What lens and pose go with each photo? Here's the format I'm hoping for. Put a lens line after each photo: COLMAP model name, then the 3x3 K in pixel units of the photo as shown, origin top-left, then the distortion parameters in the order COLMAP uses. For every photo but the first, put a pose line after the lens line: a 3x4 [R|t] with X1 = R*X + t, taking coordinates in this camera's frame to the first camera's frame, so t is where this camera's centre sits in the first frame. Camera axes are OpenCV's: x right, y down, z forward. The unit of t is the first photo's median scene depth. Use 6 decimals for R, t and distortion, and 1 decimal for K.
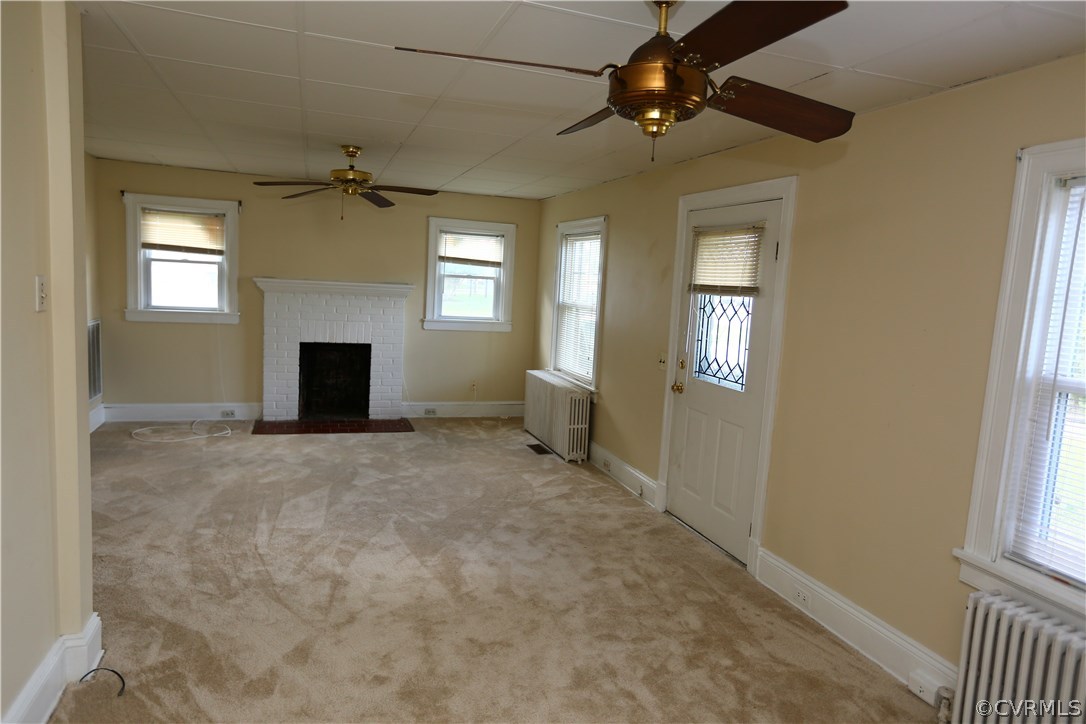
lens RADIAL K [[663.4, 0, 543.0], [0, 663.4, 362.0], [0, 0, 1]] dist [-0.002509, 0.000024]
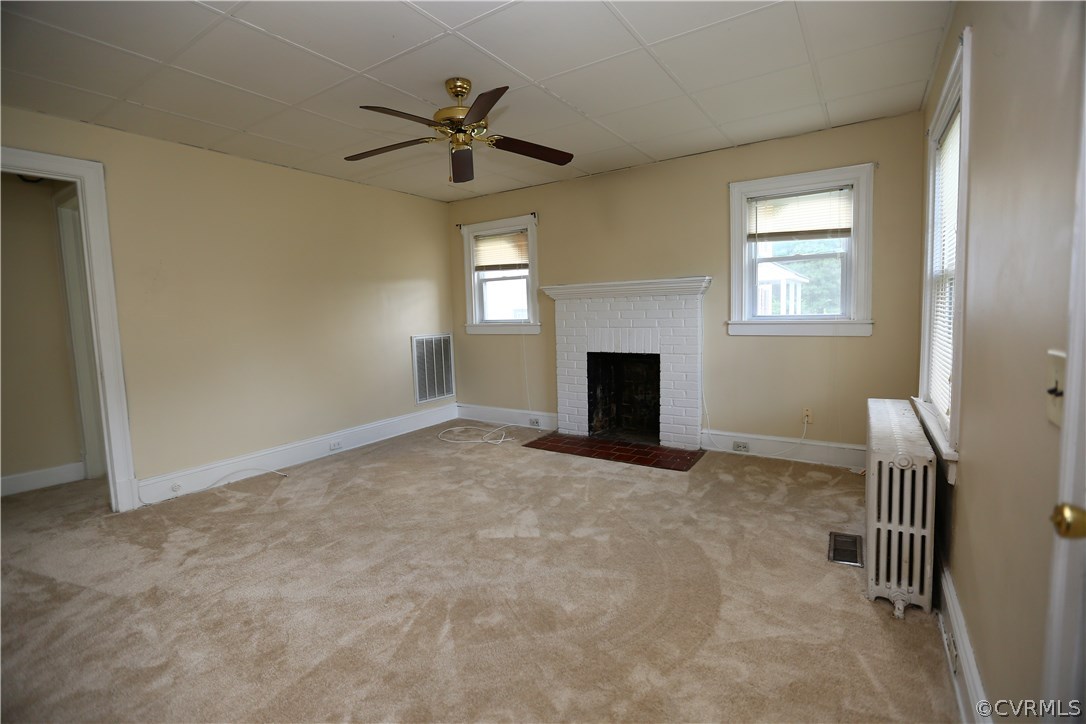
lens RADIAL K [[501.3, 0, 543.2], [0, 501.3, 355.3], [0, 0, 1]] dist [-0.031260, 0.000540]
pose [[0.602883, -0.002711, -0.797825, 0.154765], [-0.037695, 0.998781, -0.031879, -0.000787], [0.796938, 0.049294, 0.602046, 0.534937]]
